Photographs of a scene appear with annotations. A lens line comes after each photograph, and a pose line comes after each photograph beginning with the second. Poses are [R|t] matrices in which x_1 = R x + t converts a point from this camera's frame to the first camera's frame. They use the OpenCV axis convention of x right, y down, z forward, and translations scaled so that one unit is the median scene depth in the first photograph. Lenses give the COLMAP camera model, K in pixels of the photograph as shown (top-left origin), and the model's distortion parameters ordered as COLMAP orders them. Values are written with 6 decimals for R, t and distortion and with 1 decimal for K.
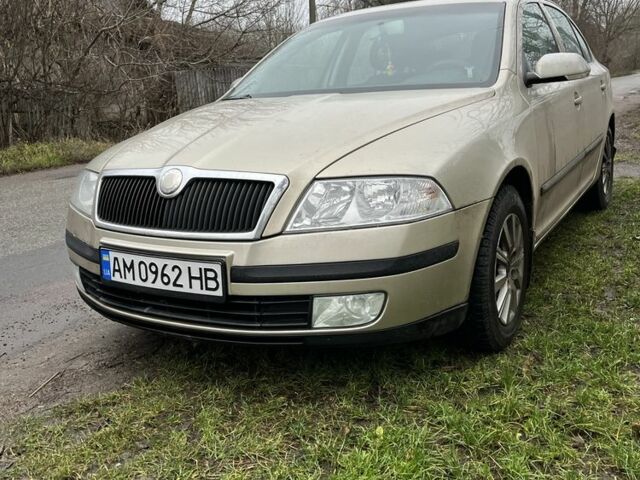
lens RADIAL K [[719.1, 0, 318.2], [0, 719.1, 234.8], [0, 0, 1]] dist [0.019200, 0.000000]
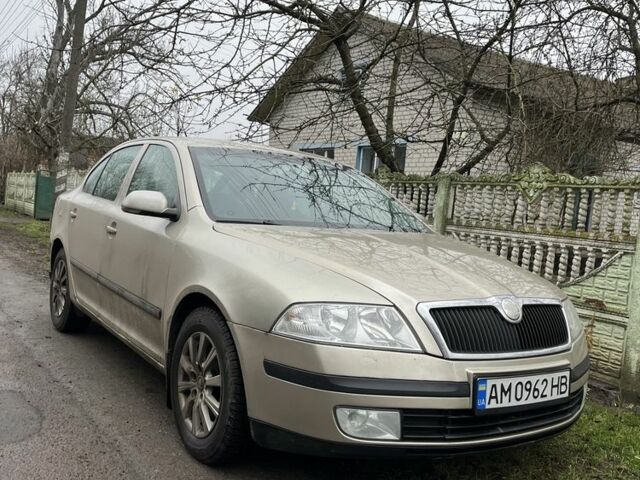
lens RADIAL K [[719.1, 0, 320.6], [0, 719.1, 245.3], [0, 0, 1]] dist [0.019200, 0.000000]
pose [[0.385006, 0.034776, 0.922259, -1.431755], [0.111495, 0.990218, -0.083884, -0.115638], [-0.916155, 0.135123, 0.377363, 0.858089]]
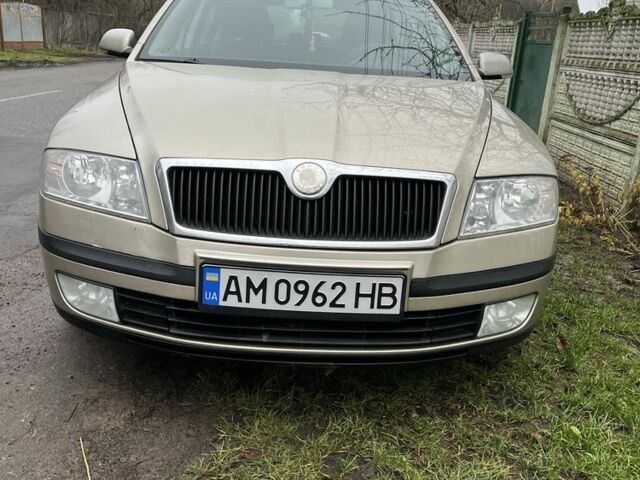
lens RADIAL K [[719.1, 0, 317.8], [0, 719.1, 241.4], [0, 0, 1]] dist [0.019200, 0.000000]
pose [[0.825377, -0.046030, 0.562703, -0.678026], [0.015219, 0.998123, 0.059325, -0.053254], [-0.564378, -0.040401, 0.824528, 0.332966]]
